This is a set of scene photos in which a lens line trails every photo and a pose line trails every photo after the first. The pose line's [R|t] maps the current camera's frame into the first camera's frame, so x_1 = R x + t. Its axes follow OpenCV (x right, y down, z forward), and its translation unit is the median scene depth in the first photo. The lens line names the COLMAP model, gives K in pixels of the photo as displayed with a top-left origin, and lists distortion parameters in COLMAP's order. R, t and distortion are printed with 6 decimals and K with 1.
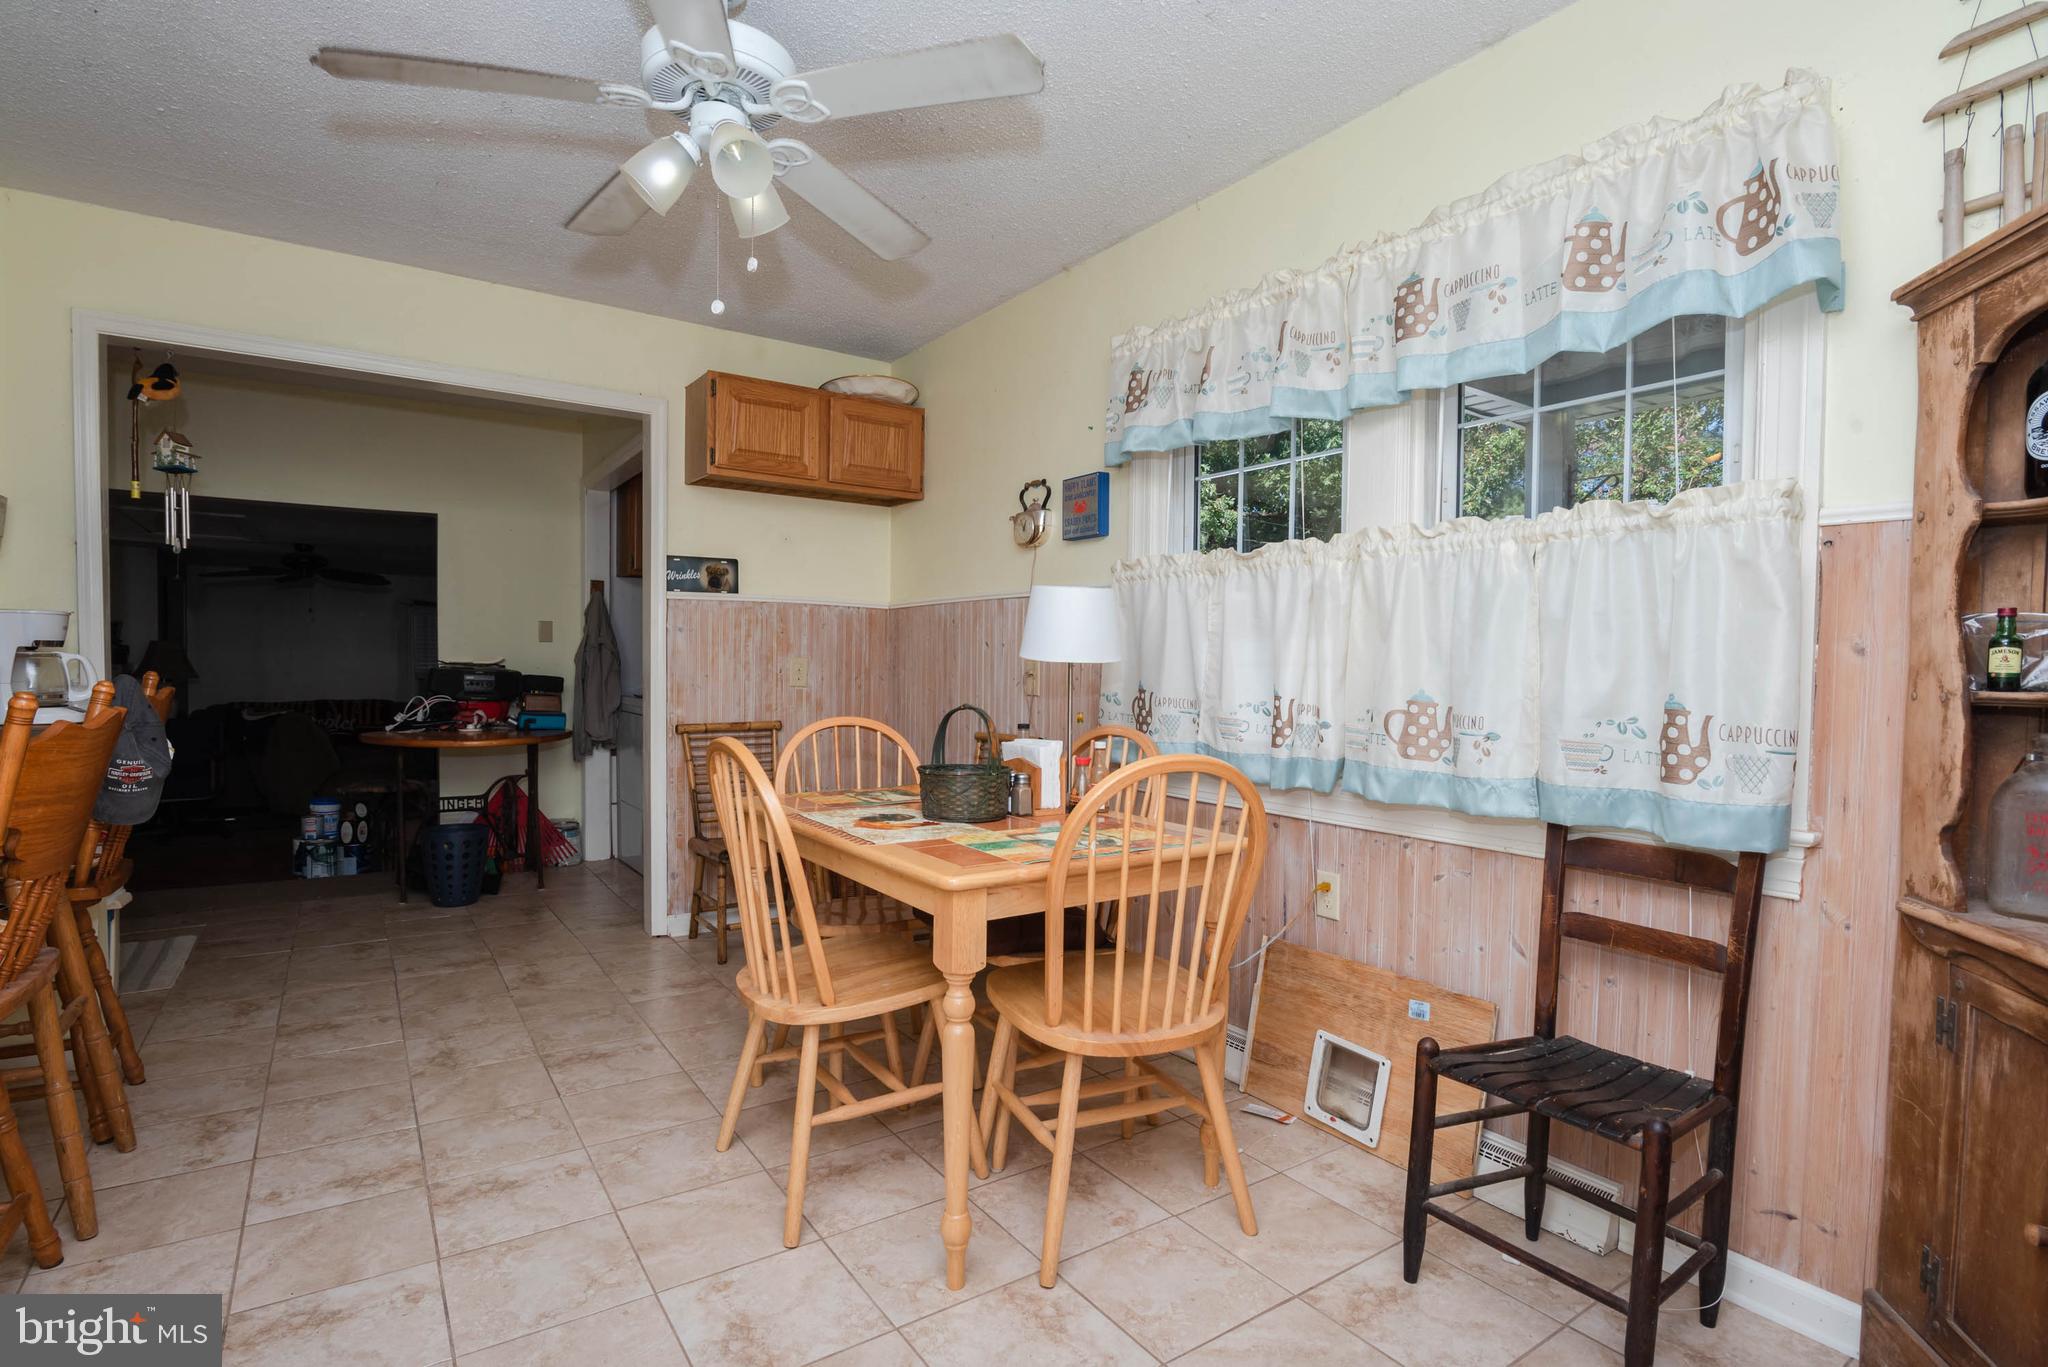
lens RADIAL K [[1005.2, 0, 1023.0], [0, 1005.2, 695.0], [0, 0, 1]] dist [-0.019856, -0.000463]
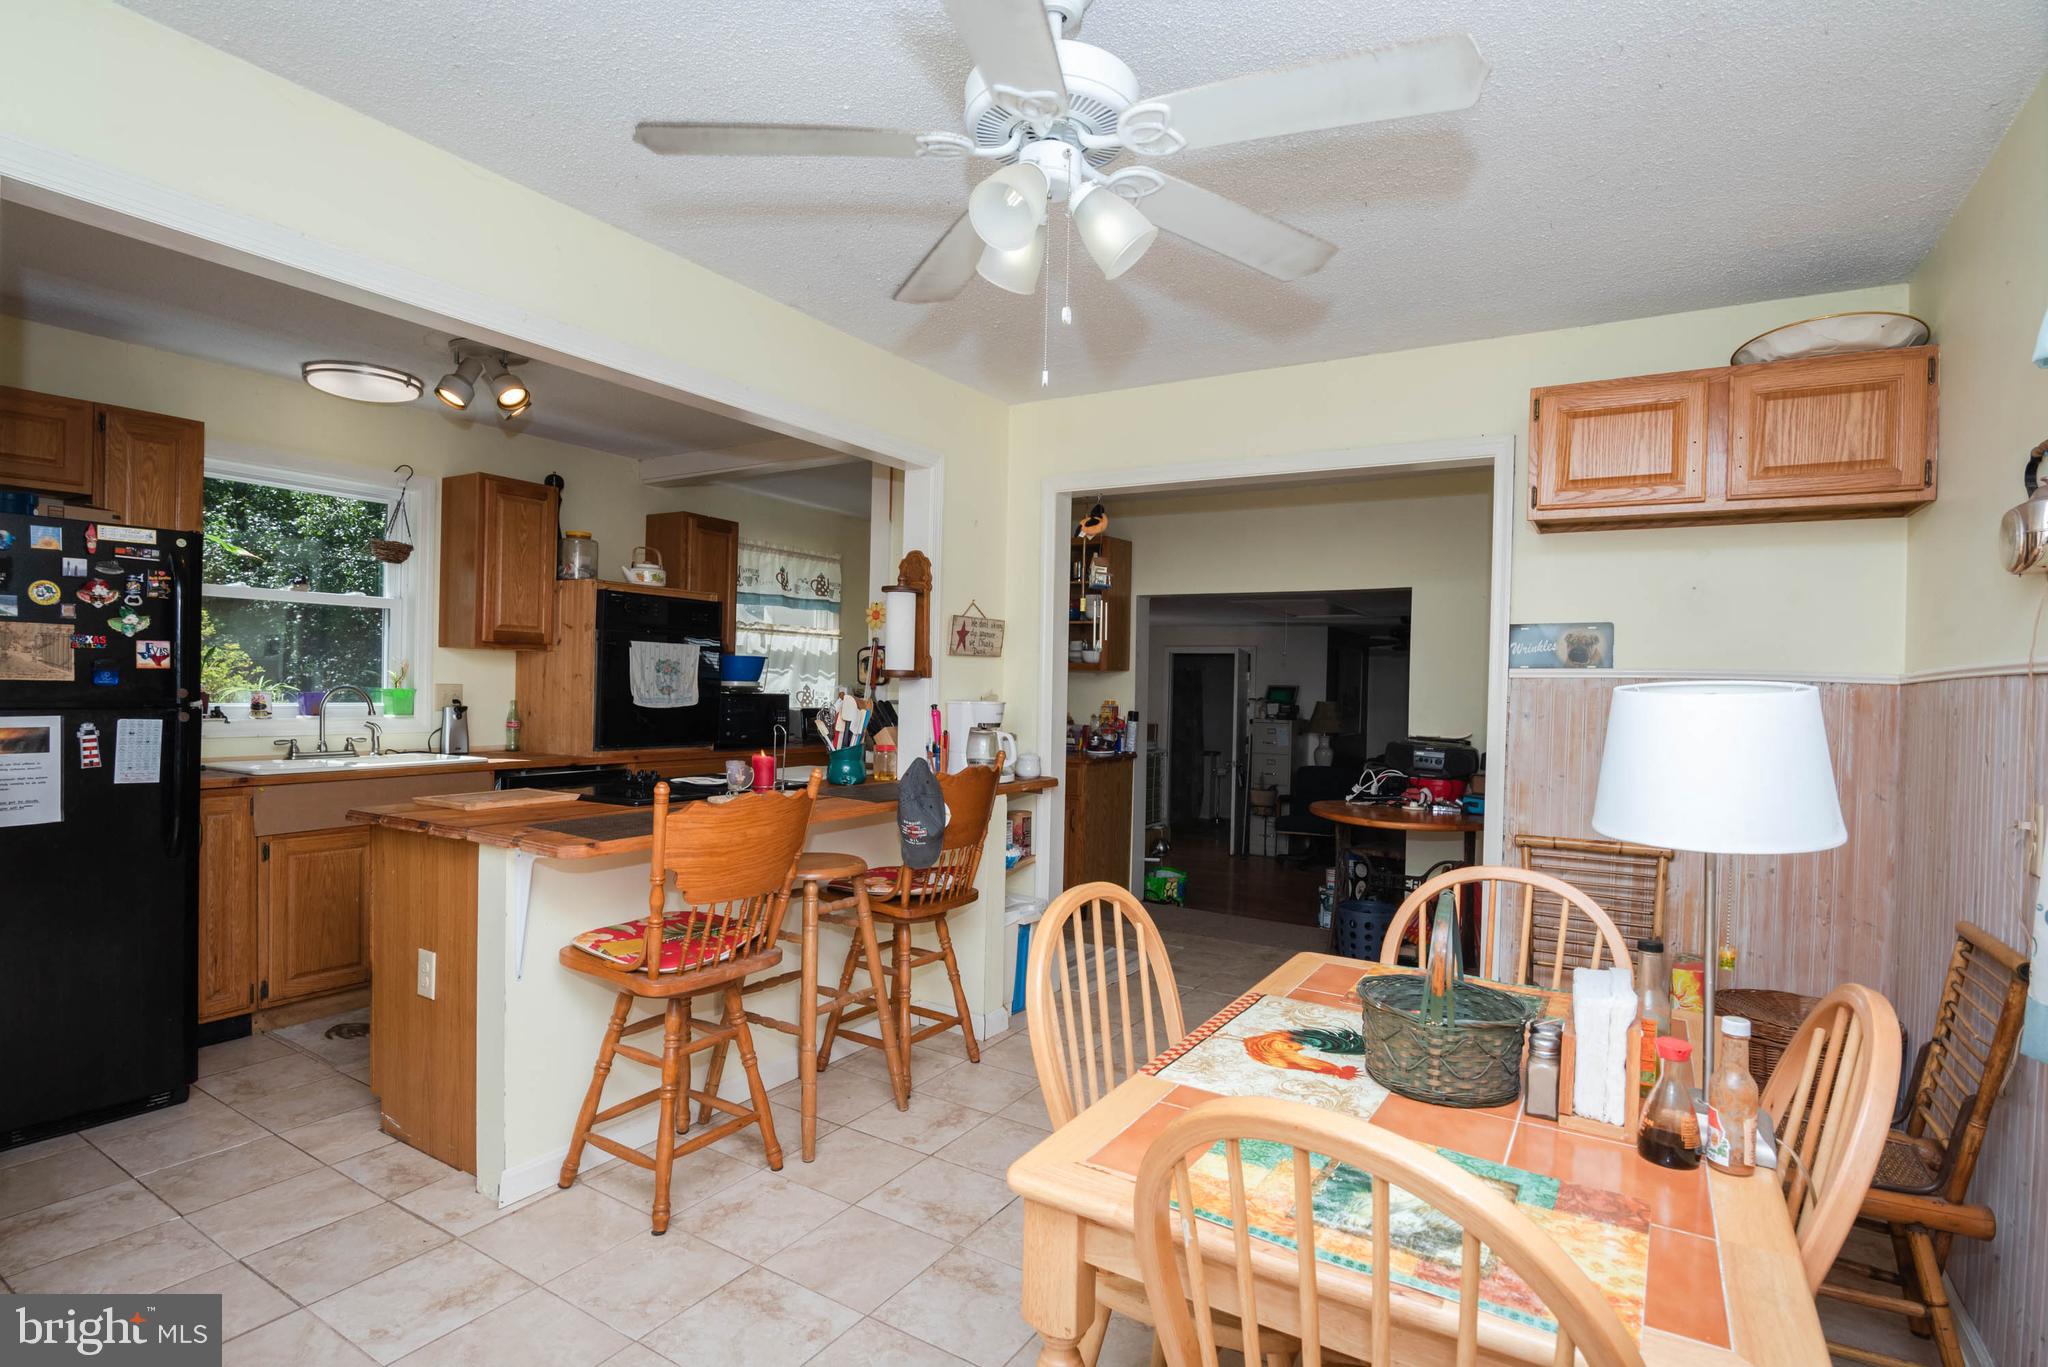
lens RADIAL K [[1005.2, 0, 1023.0], [0, 1005.2, 695.0], [0, 0, 1]] dist [-0.019856, -0.000463]
pose [[0.406628, 0.005020, -0.913580, 0.288599], [-0.048520, 0.998692, -0.016108, -0.064108], [0.912305, 0.050877, 0.406340, 0.399427]]
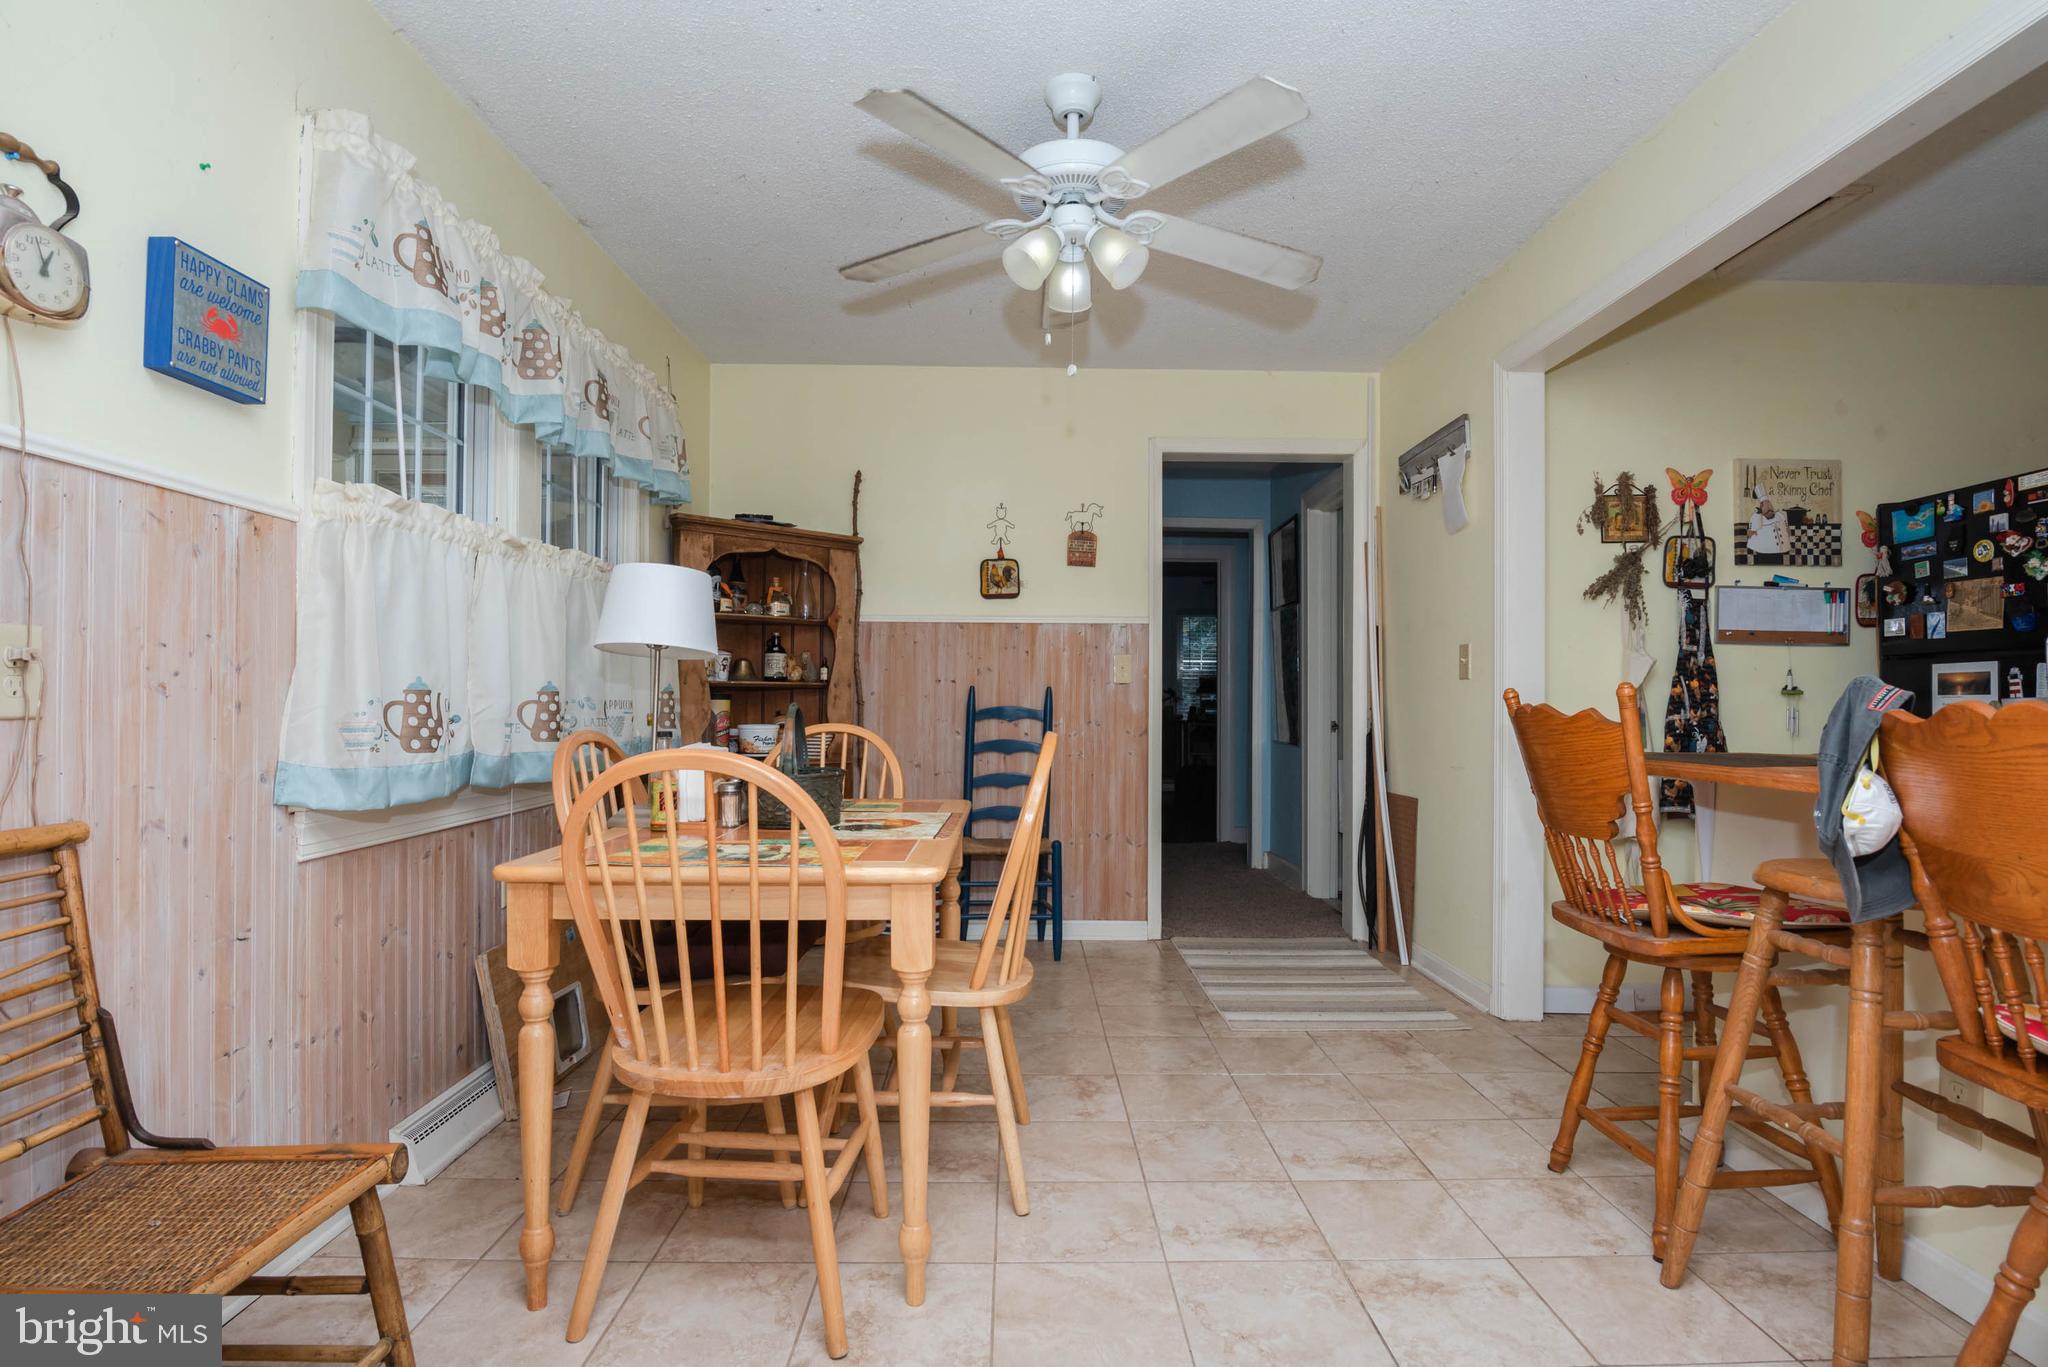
lens RADIAL K [[1005.2, 0, 1023.0], [0, 1005.2, 695.0], [0, 0, 1]] dist [-0.019856, -0.000463]
pose [[-0.831124, -0.015218, 0.555878, -0.570717], [0.003270, 0.999474, 0.032251, -0.020903], [-0.556077, 0.028622, -0.830638, 1.255495]]
